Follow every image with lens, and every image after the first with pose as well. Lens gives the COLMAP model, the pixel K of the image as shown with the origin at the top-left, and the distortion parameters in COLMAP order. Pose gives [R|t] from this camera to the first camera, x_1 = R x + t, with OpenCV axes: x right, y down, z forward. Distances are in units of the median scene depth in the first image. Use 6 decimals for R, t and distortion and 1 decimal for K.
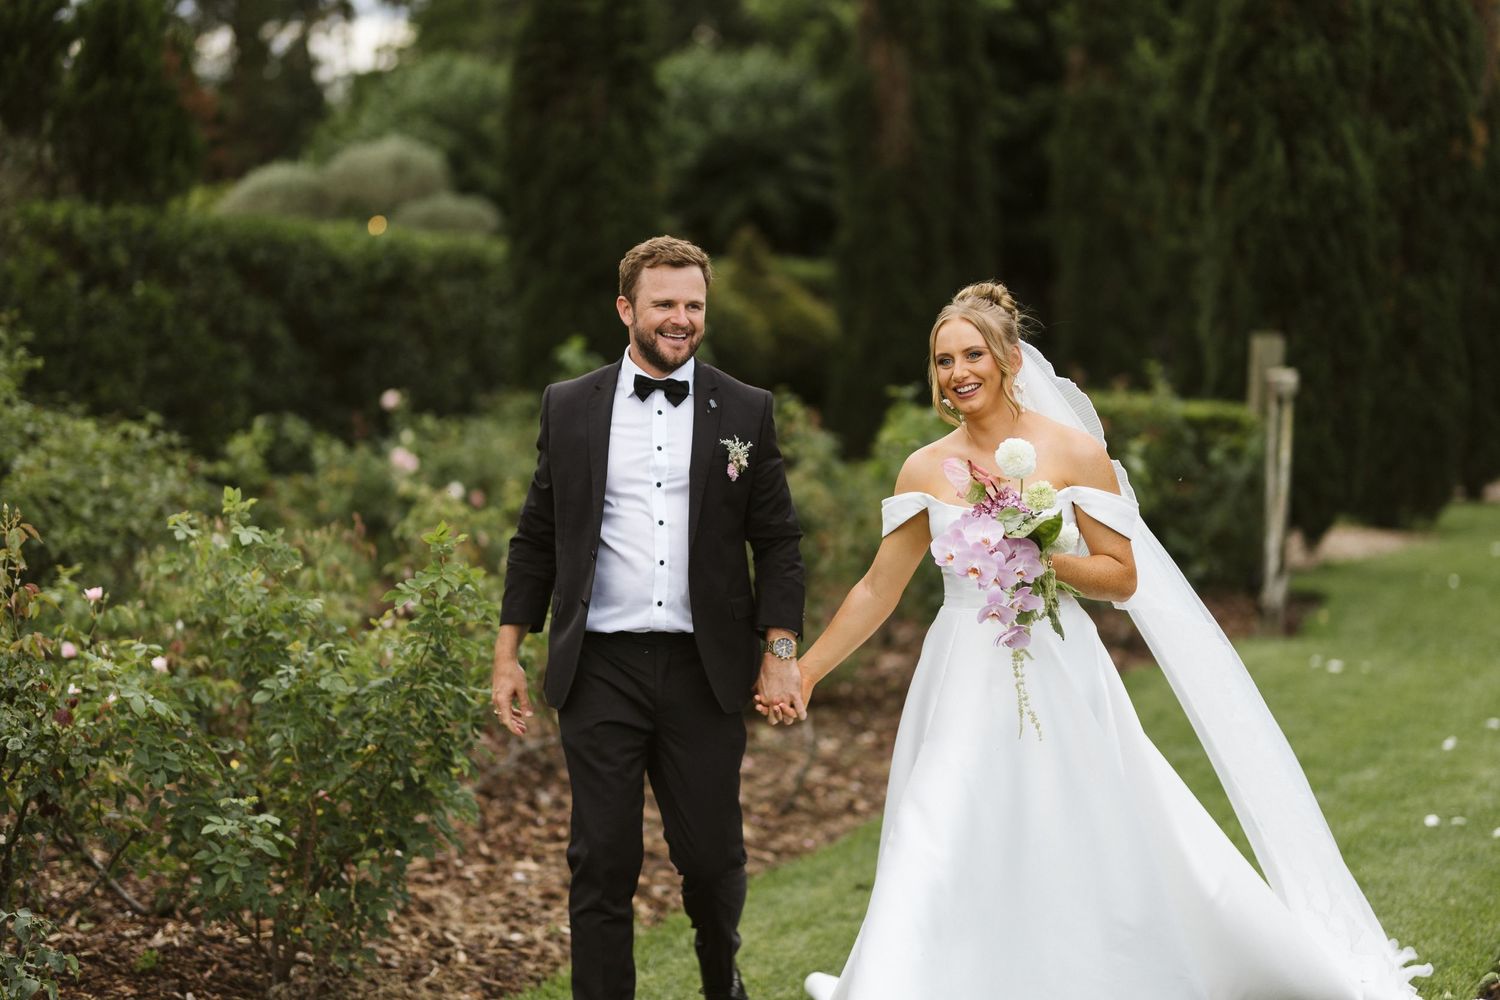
lens RADIAL K [[3532.7, 0, 750.0], [0, 3532.7, 500.0], [0, 0, 1]] dist [0.009469, -0.366758]
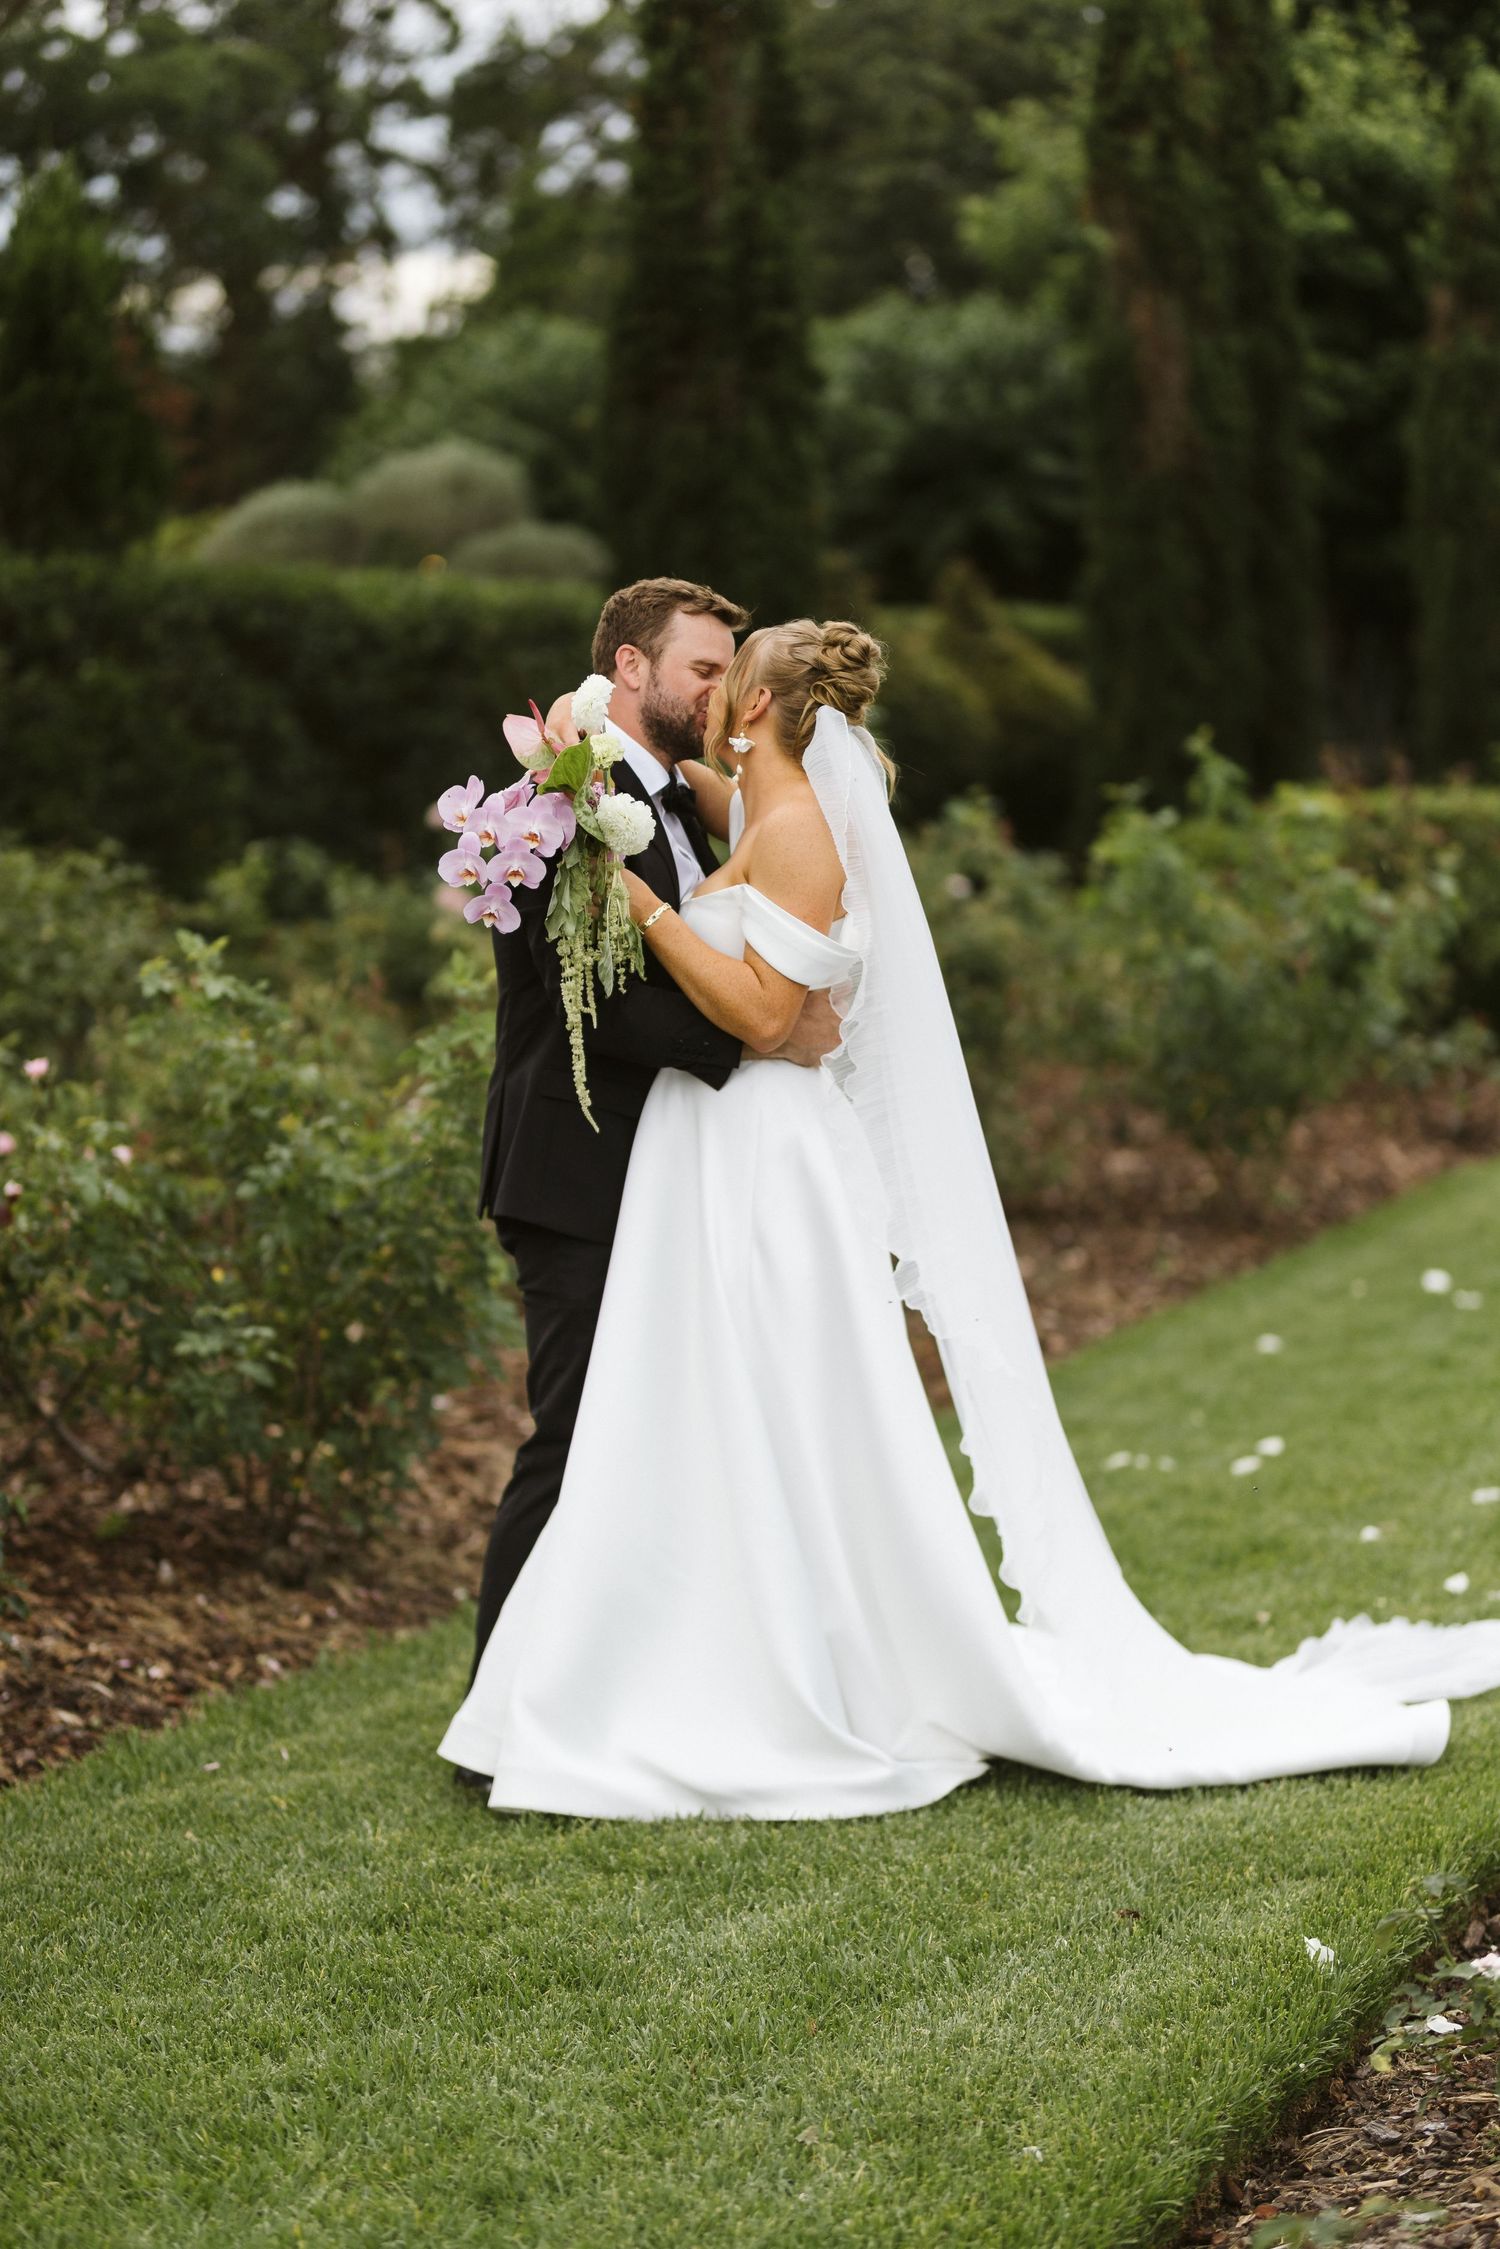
lens RADIAL K [[5473.4, 0, 799.4], [0, 5473.4, 1118.9], [0, 0, 1]] dist [0.017607, 0.083986]
pose [[0.998861, -0.016382, -0.044805, 0.019006], [0.017568, 0.999503, 0.026190, 0.004557], [0.044354, -0.026947, 0.998652, -0.103686]]
